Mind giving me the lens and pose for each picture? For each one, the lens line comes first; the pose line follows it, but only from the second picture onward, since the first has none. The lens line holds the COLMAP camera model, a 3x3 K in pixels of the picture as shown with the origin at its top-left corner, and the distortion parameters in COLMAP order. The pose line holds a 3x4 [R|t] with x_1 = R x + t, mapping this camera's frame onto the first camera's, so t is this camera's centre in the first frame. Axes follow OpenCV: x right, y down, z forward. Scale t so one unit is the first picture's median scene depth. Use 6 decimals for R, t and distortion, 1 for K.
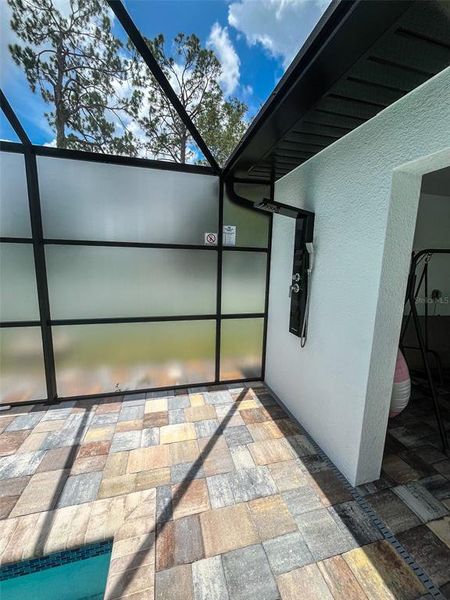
lens RADIAL K [[244.5, 0, 225.0], [0, 244.5, 300.0], [0, 0, 1]] dist [-0.001321, -0.000262]
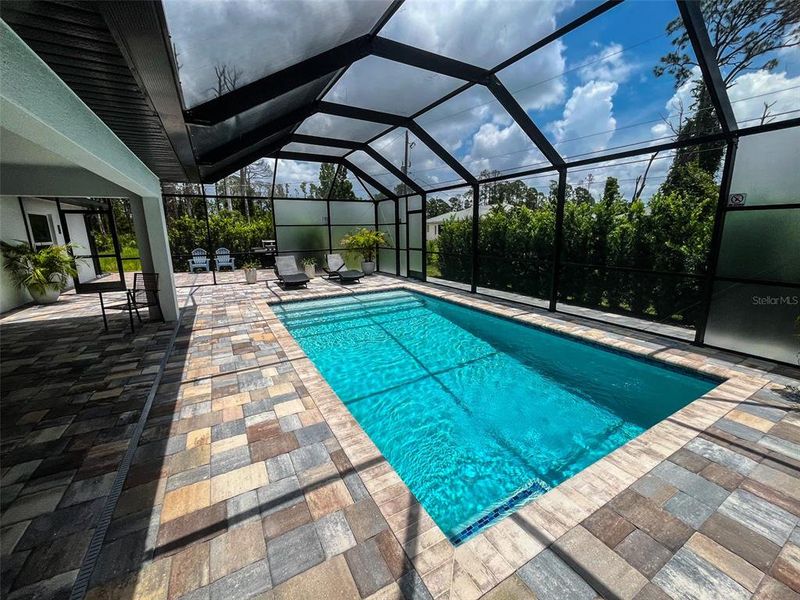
lens RADIAL K [[326.0, 0, 400.0], [0, 326.0, 300.0], [0, 0, 1]] dist [-0.001321, -0.000262]
pose [[-0.966291, 0.044659, -0.253550, -0.018280], [-0.046475, 0.938403, 0.342404, -0.229957], [0.253223, 0.342646, -0.904695, 1.703934]]
